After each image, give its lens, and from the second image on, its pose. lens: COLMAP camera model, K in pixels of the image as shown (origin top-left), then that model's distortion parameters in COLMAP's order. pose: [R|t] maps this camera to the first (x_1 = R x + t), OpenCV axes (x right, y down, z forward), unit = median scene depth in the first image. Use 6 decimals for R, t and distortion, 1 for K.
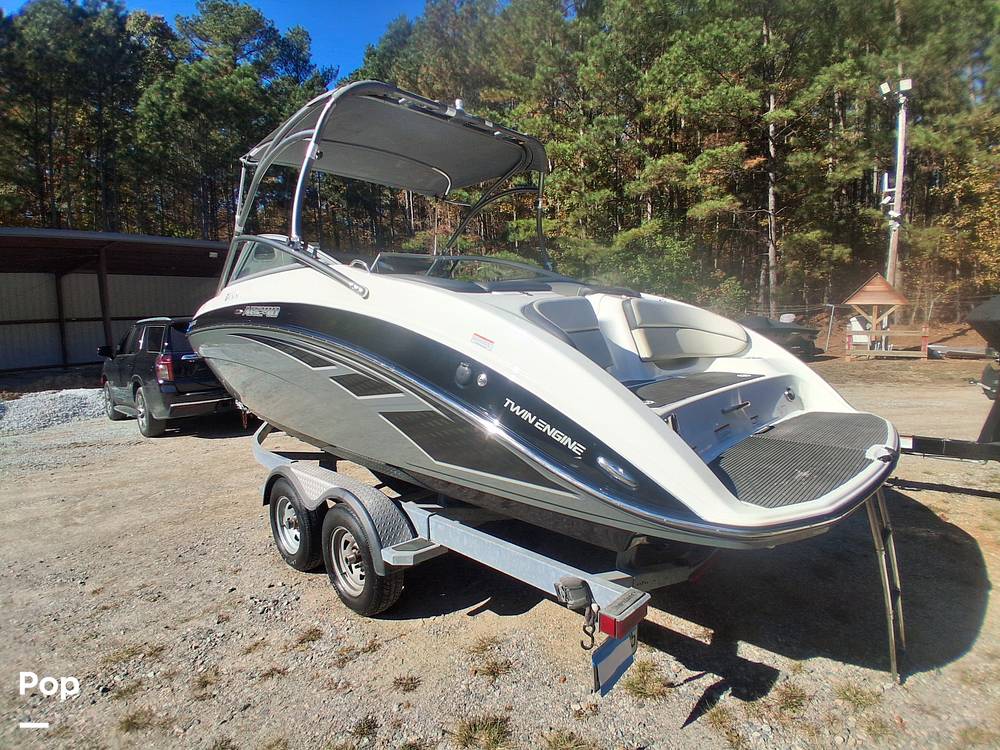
lens RADIAL K [[493.7, 0, 501.0], [0, 493.7, 379.9], [0, 0, 1]] dist [-0.003137, -0.040958]
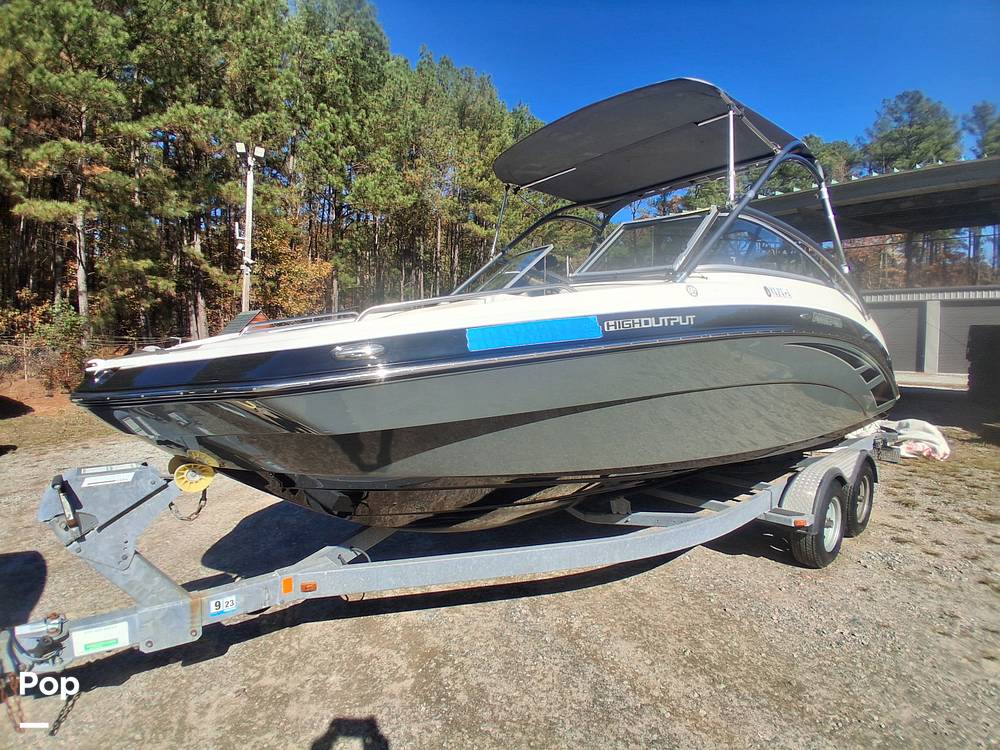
lens RADIAL K [[493.7, 0, 501.0], [0, 493.7, 379.9], [0, 0, 1]] dist [-0.003137, -0.040958]
pose [[0.108225, -0.047671, 0.992983, -1.584833], [0.122518, 0.991875, 0.034265, -0.139692], [-0.986548, 0.117950, 0.113186, 1.596704]]
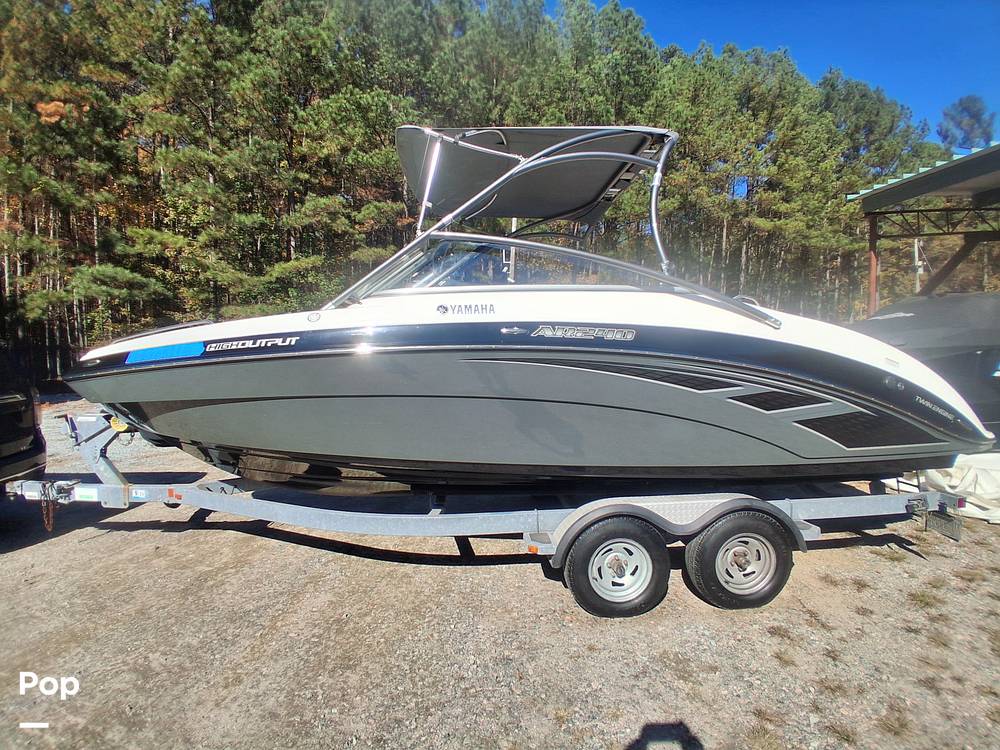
lens RADIAL K [[493.7, 0, 501.0], [0, 493.7, 379.9], [0, 0, 1]] dist [-0.003137, -0.040958]
pose [[0.672115, -0.019367, 0.740193, -1.284992], [0.076094, 0.996172, -0.043030, -0.031663], [-0.736526, 0.085245, 0.671016, 0.554599]]
